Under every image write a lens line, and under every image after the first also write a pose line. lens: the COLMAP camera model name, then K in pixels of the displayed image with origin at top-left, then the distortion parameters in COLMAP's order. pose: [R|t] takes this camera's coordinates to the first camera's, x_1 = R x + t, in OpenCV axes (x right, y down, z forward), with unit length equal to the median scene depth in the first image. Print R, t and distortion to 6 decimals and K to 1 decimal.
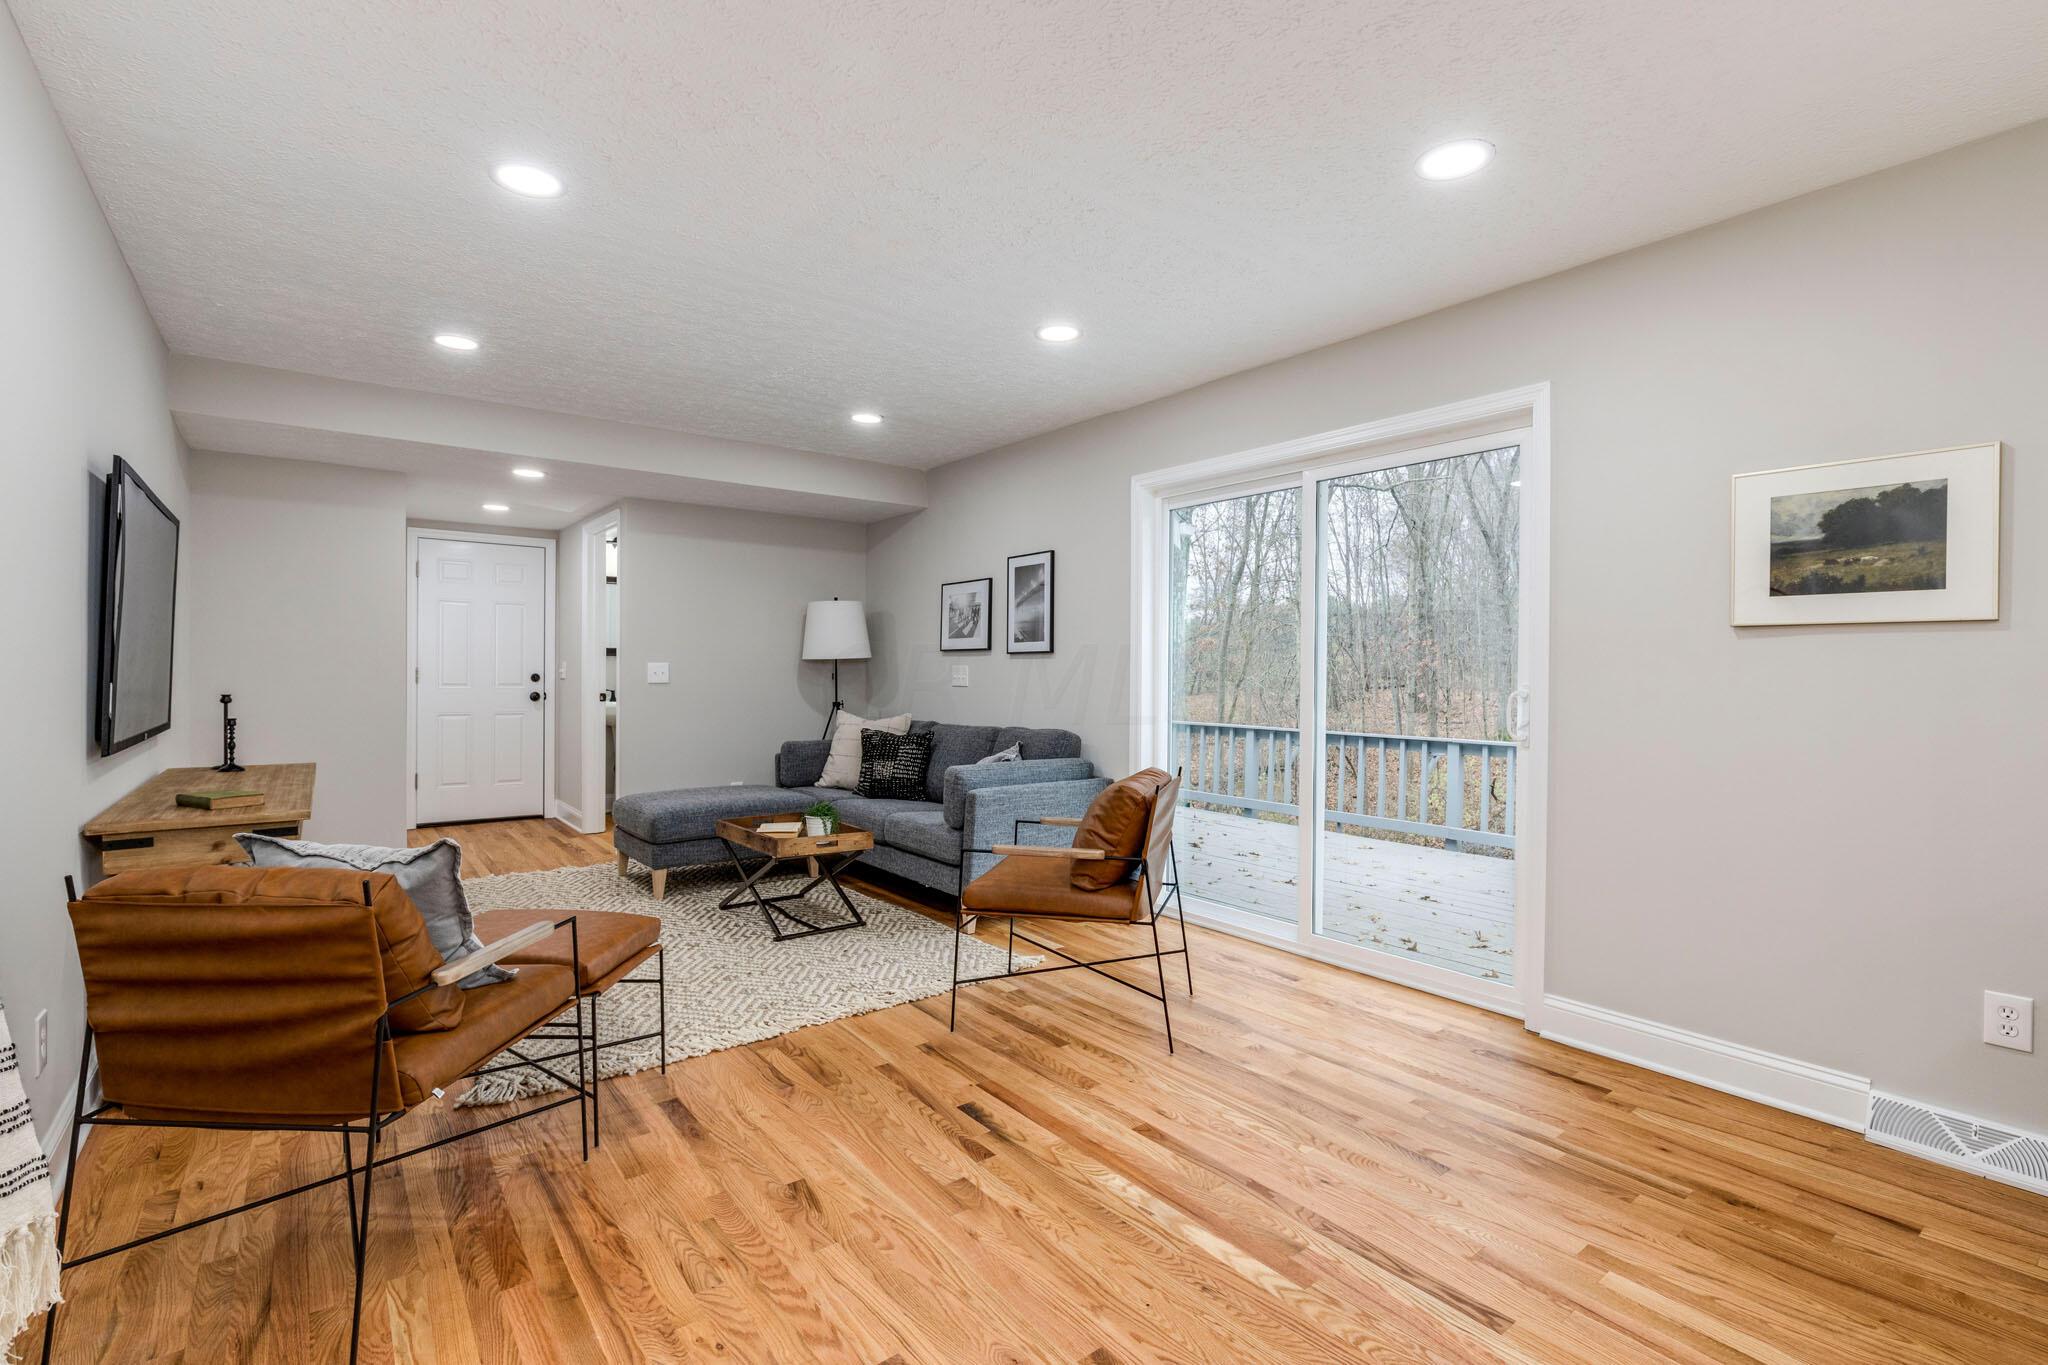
lens RADIAL K [[949.6, 0, 1024.0], [0, 949.6, 682.5], [0, 0, 1]] dist [-0.002569, -0.000133]
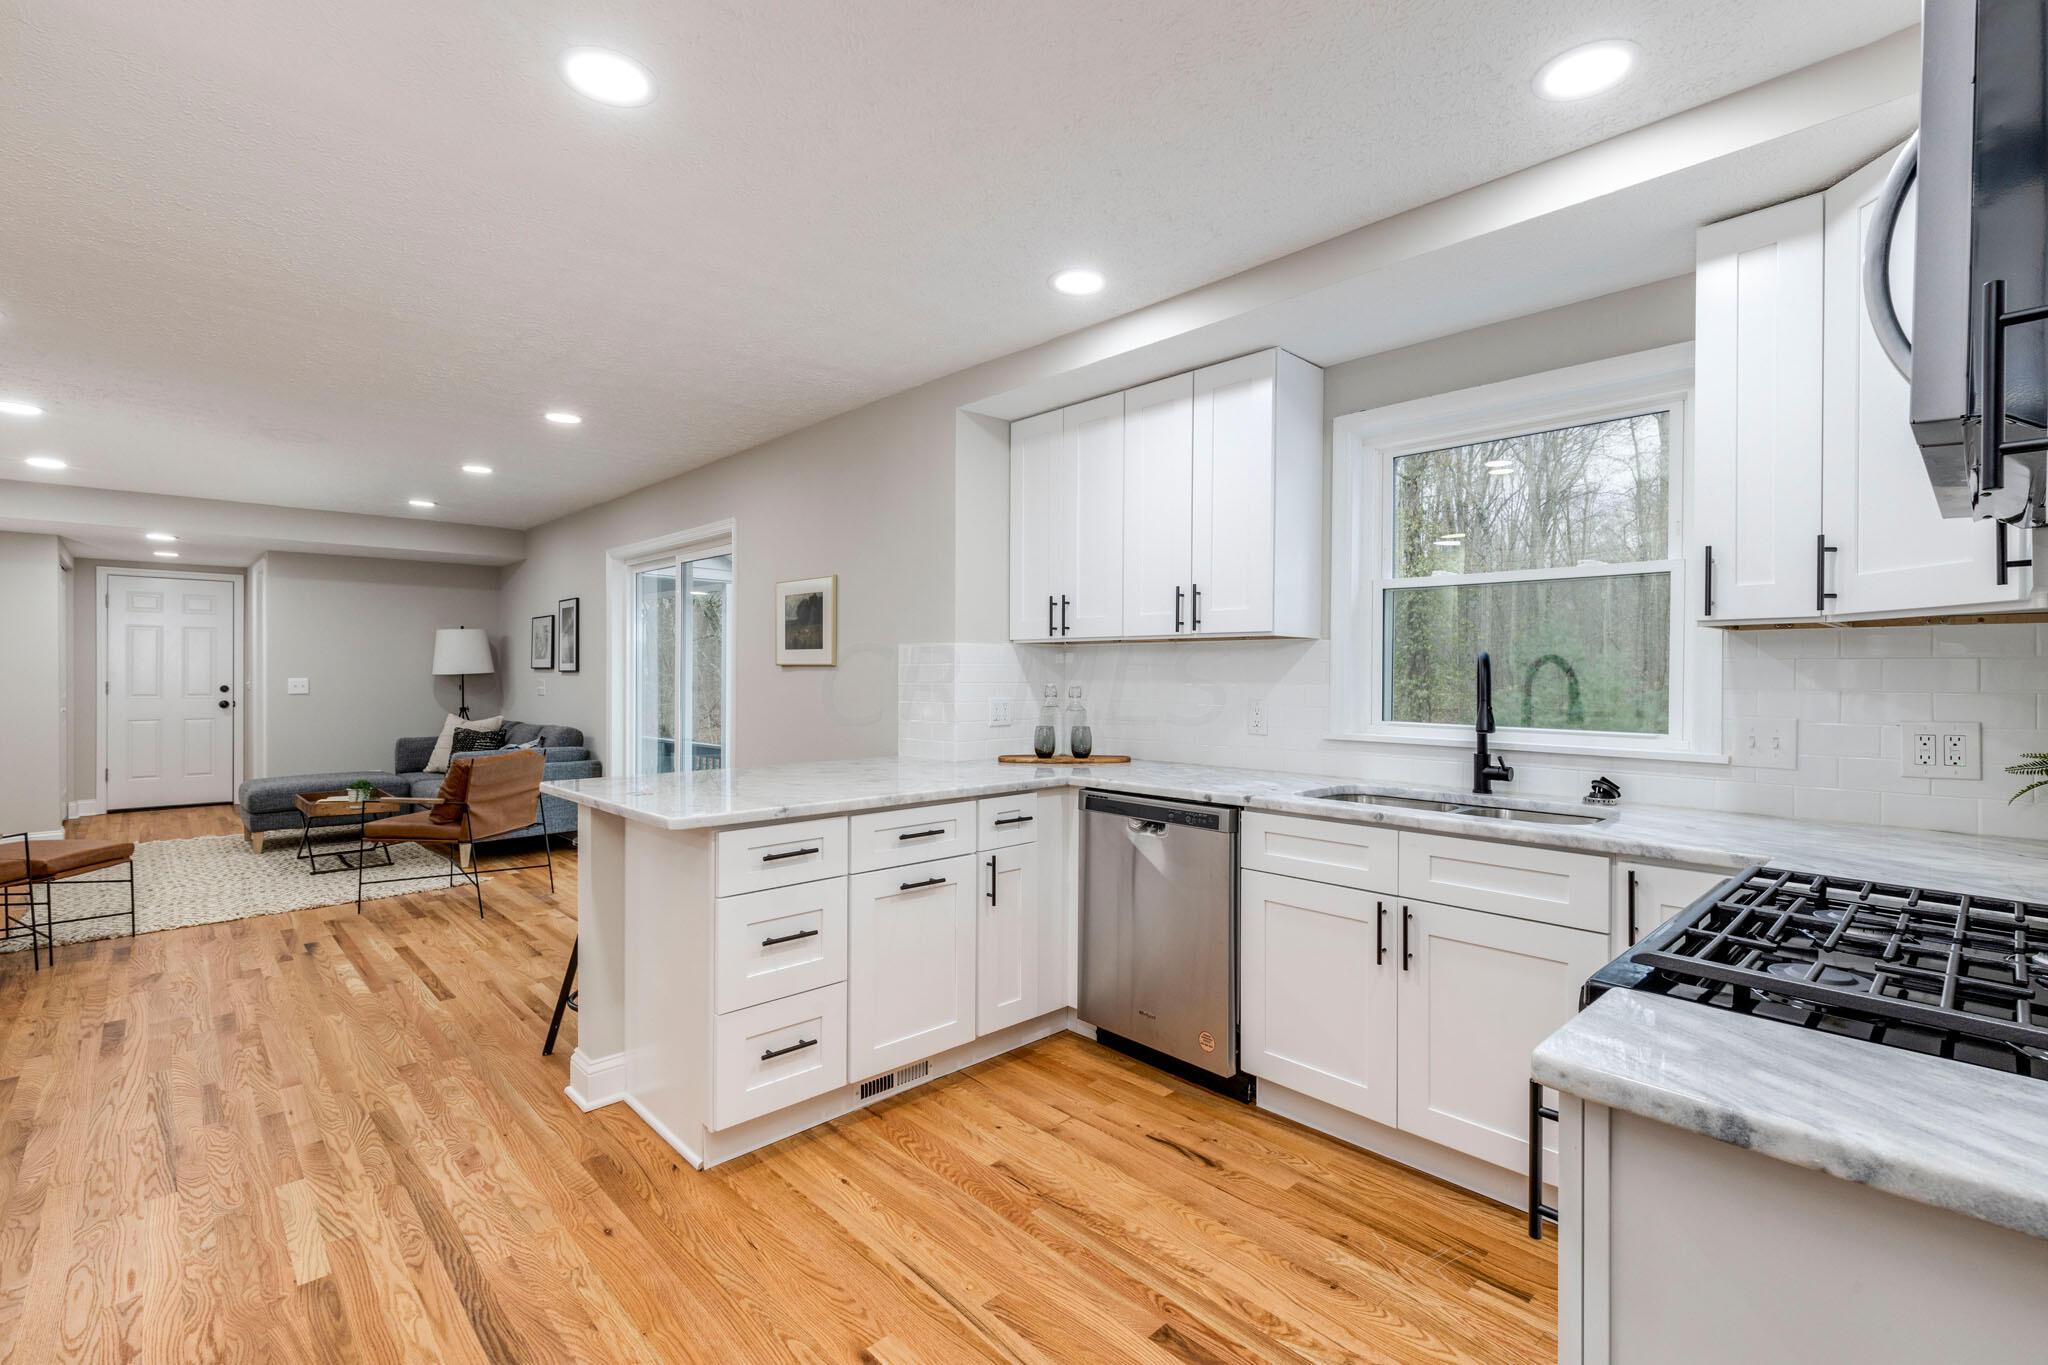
lens RADIAL K [[917.8, 0, 1024.0], [0, 917.8, 682.5], [0, 0, 1]] dist [-0.000274, -0.000068]
pose [[0.993181, -0.004641, 0.116493, 0.534709], [0.004614, 0.999989, 0.000497, -0.013283], [-0.116494, 0.000044, 0.993191, -0.420371]]
